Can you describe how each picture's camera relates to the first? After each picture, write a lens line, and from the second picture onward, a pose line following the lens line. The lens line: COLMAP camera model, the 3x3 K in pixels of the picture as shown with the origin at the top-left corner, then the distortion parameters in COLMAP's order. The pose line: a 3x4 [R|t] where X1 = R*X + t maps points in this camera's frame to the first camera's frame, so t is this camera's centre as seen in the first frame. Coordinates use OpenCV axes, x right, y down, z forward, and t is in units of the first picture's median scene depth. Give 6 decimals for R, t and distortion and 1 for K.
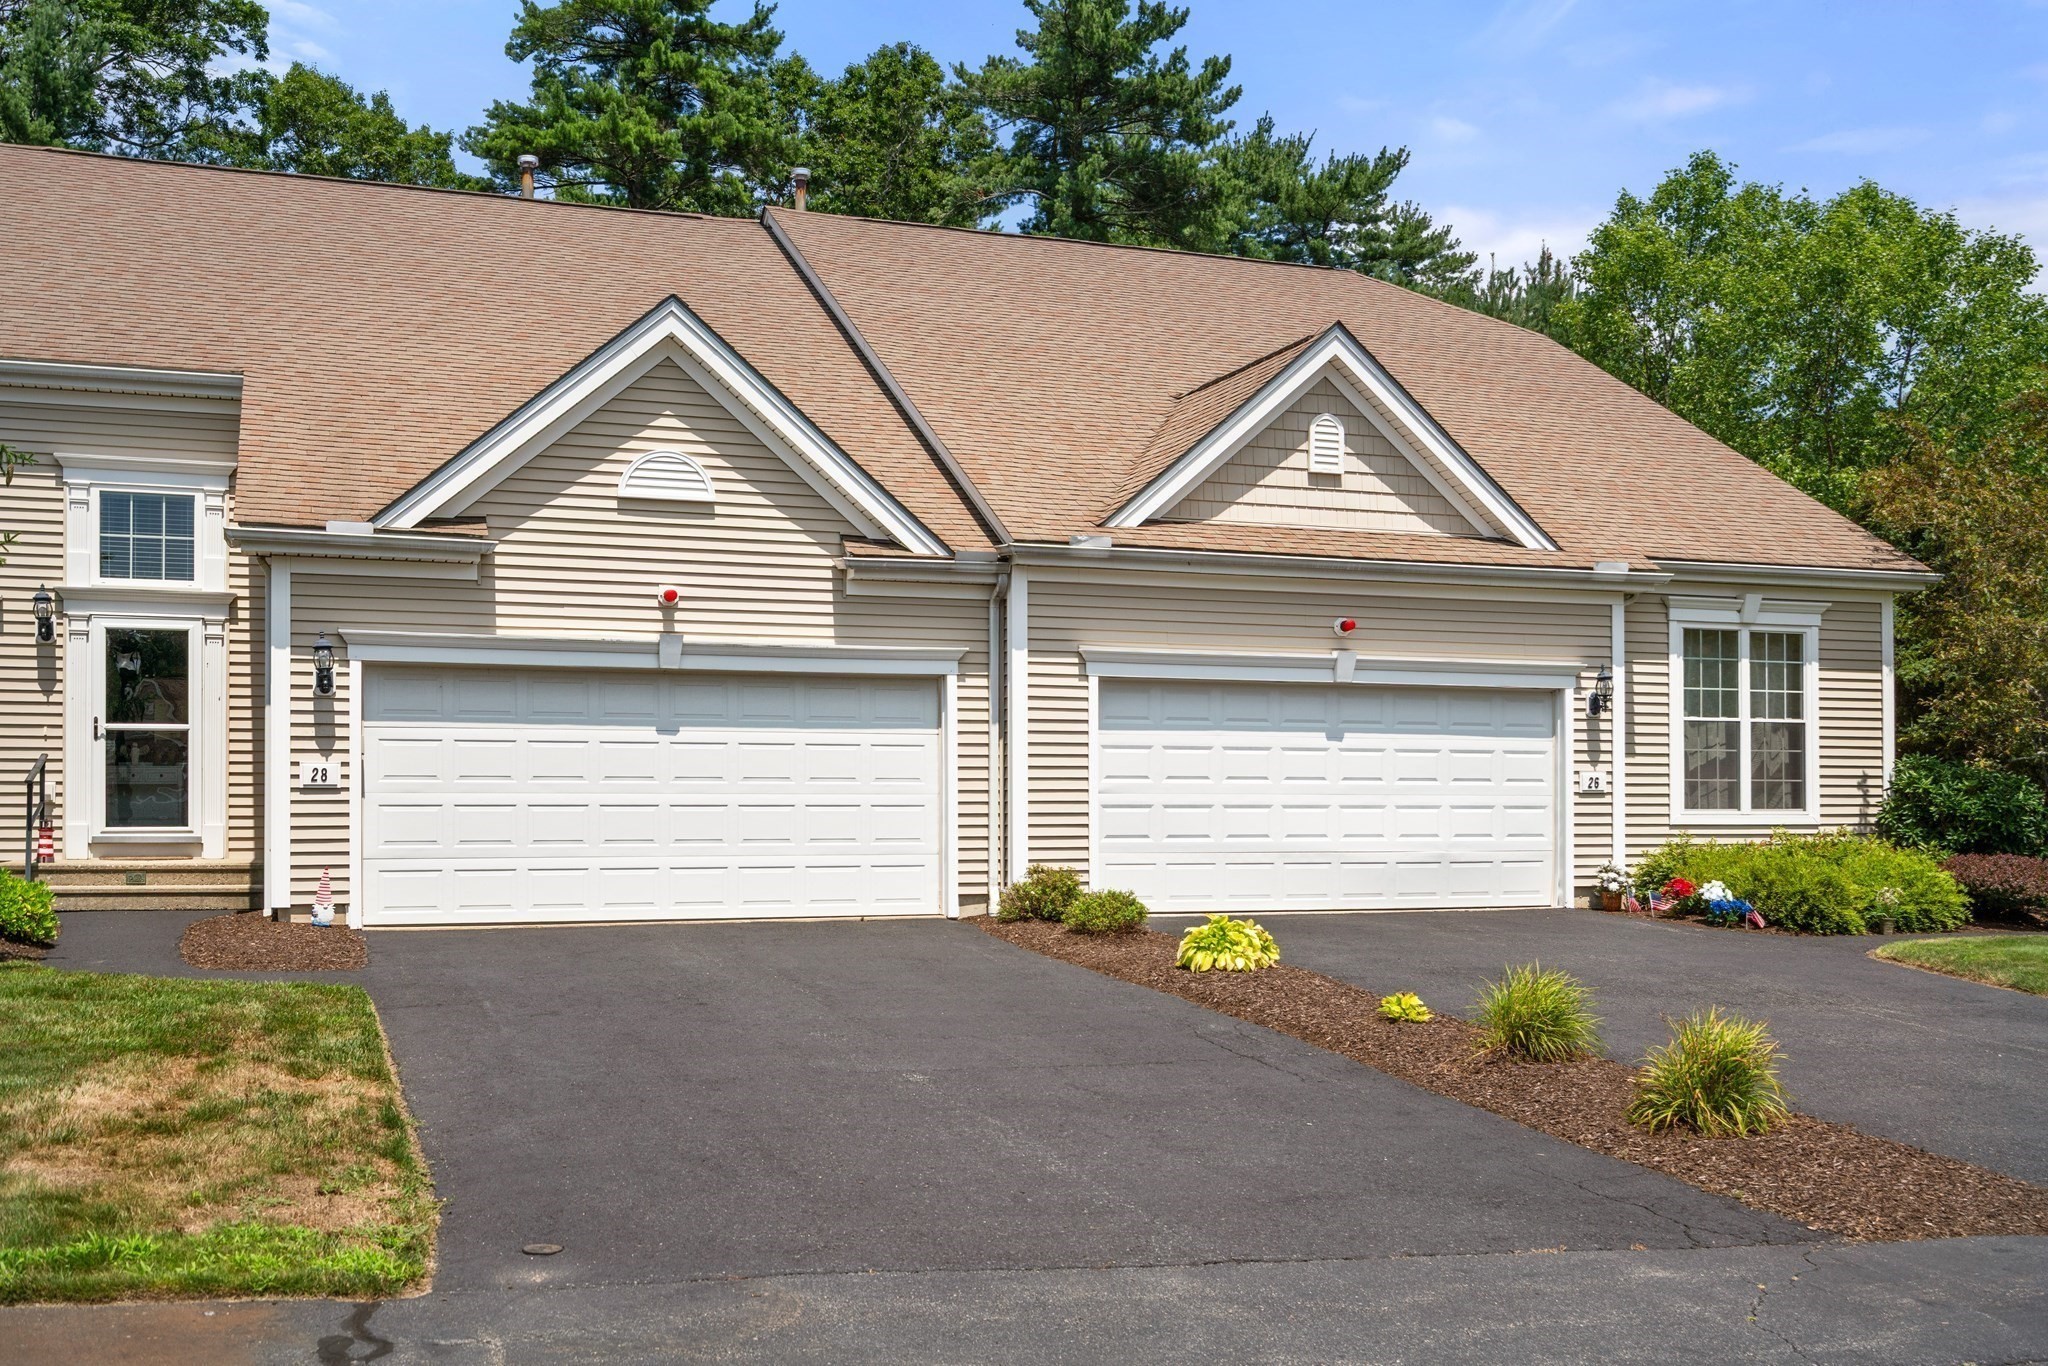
lens RADIAL K [[2167.2, 0, 866.9], [0, 2167.2, 681.1], [0, 0, 1]] dist [0.046167, 0.000000]
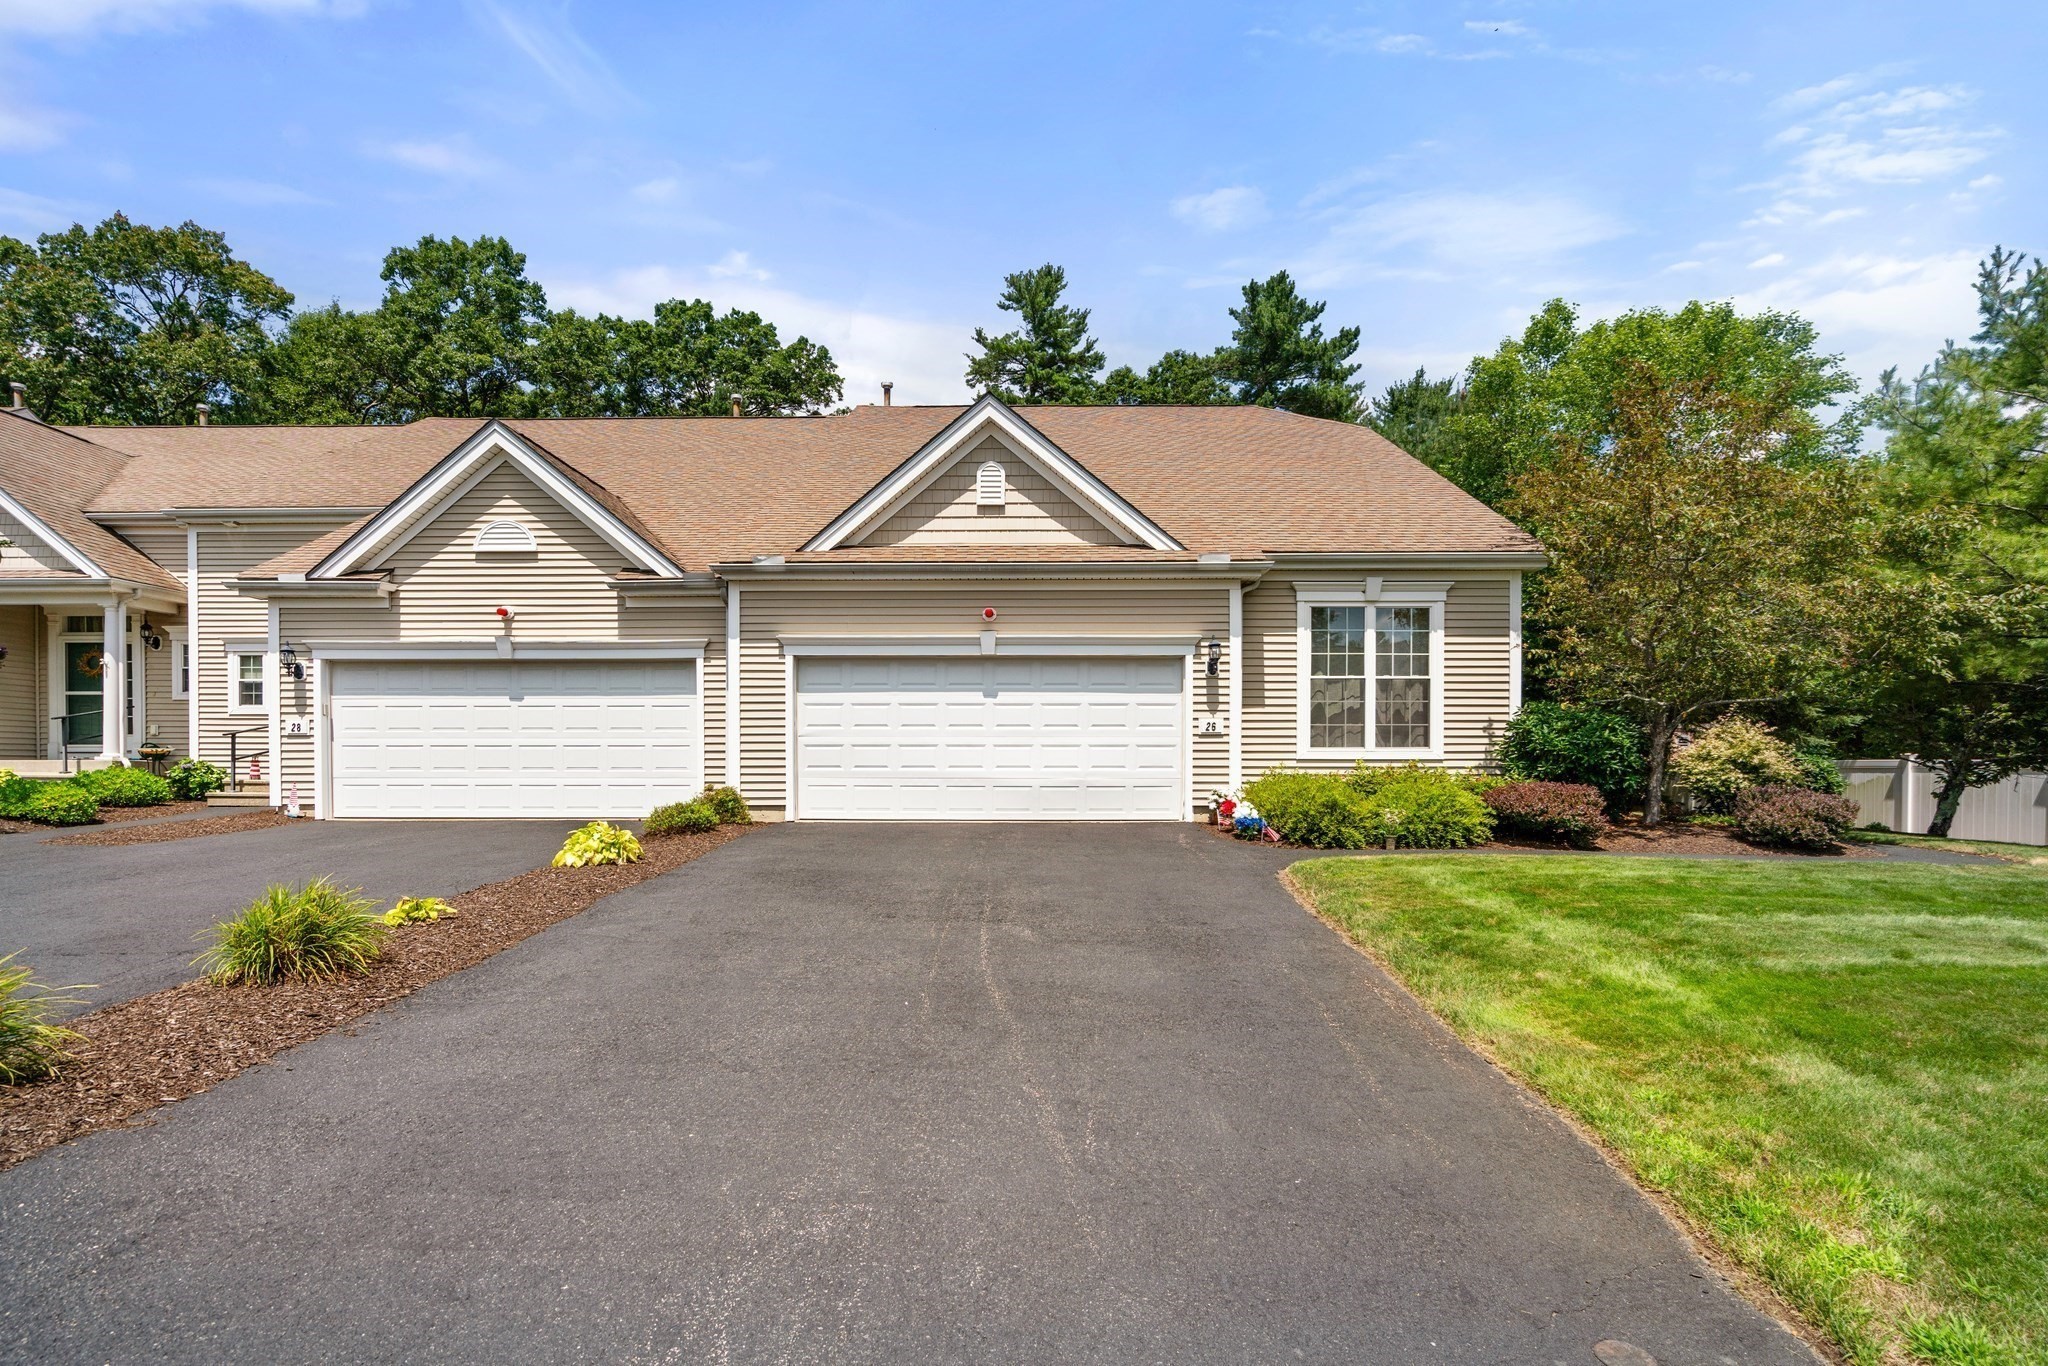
lens RADIAL K [[938.0, 0, 1014.1], [0, 938.0, 750.3], [0, 0, 1]] dist [-0.007413, 0.004307]
pose [[0.927690, -0.005547, -0.373311, 0.440346], [0.021907, 0.998976, 0.039596, 0.036468], [0.372709, -0.044911, 0.926861, 0.439888]]
